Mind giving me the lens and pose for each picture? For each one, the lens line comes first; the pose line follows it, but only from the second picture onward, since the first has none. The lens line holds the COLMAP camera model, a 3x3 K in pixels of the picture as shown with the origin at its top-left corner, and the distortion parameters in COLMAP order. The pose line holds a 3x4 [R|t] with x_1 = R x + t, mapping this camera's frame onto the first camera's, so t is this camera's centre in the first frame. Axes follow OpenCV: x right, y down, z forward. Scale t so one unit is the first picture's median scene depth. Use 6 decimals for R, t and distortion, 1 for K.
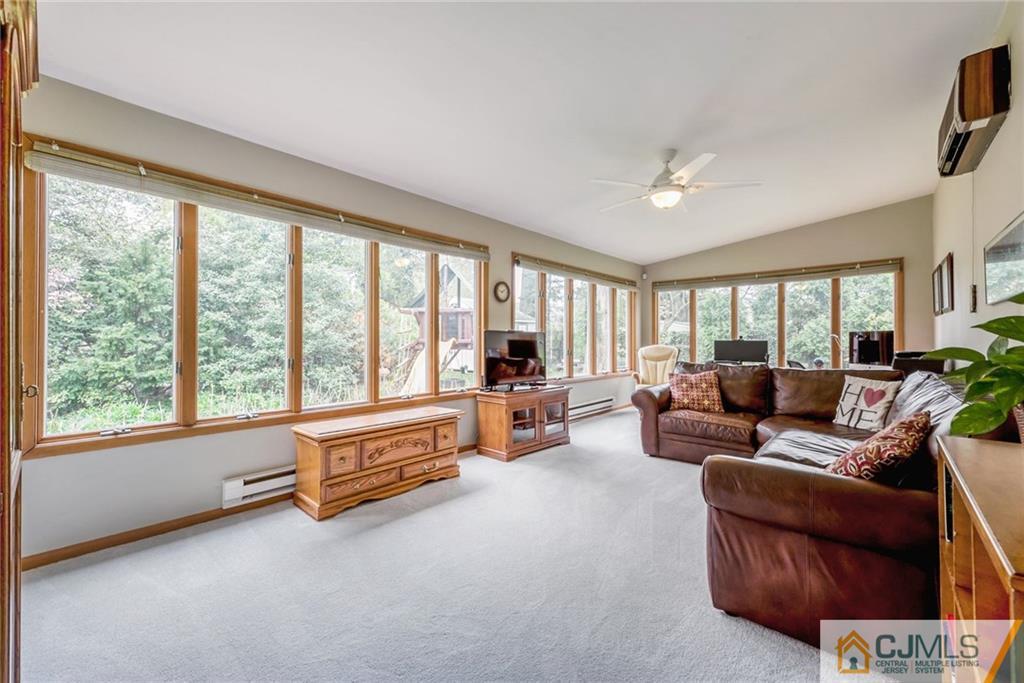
lens RADIAL K [[410.5, 0, 517.3], [0, 410.5, 337.4], [0, 0, 1]] dist [0.006843, -0.001258]
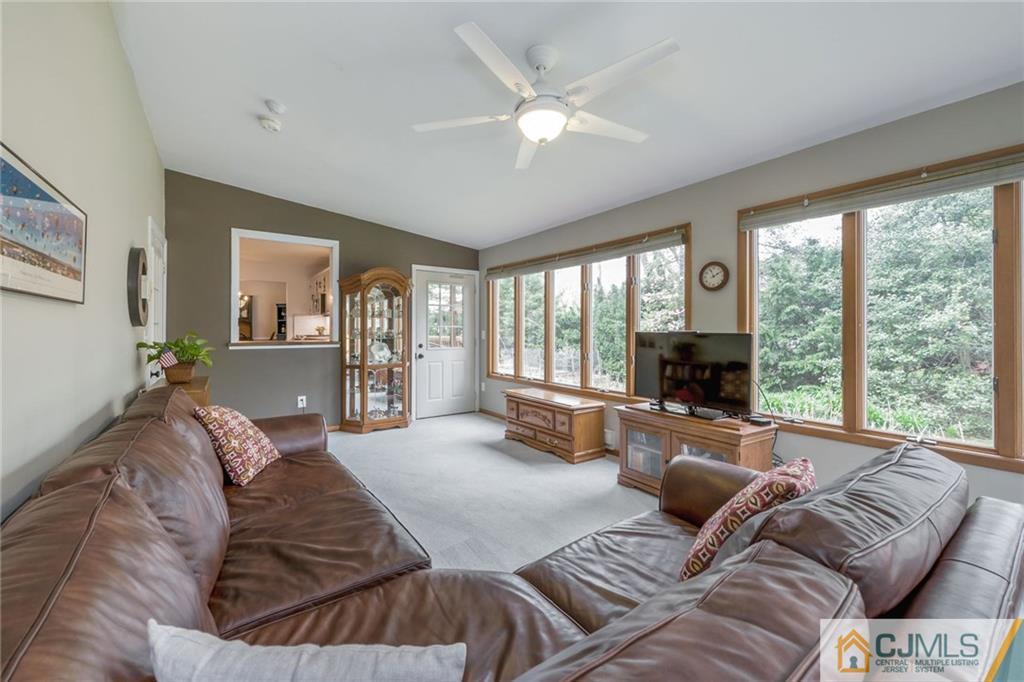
lens RADIAL K [[410.5, 0, 517.4], [0, 410.5, 336.0], [0, 0, 1]] dist [0.006843, -0.001258]
pose [[-0.219107, -0.010399, -0.975645, 0.760761], [-0.020293, 0.999775, -0.006099, 0.003735], [0.975490, 0.018463, -0.219269, 0.864127]]
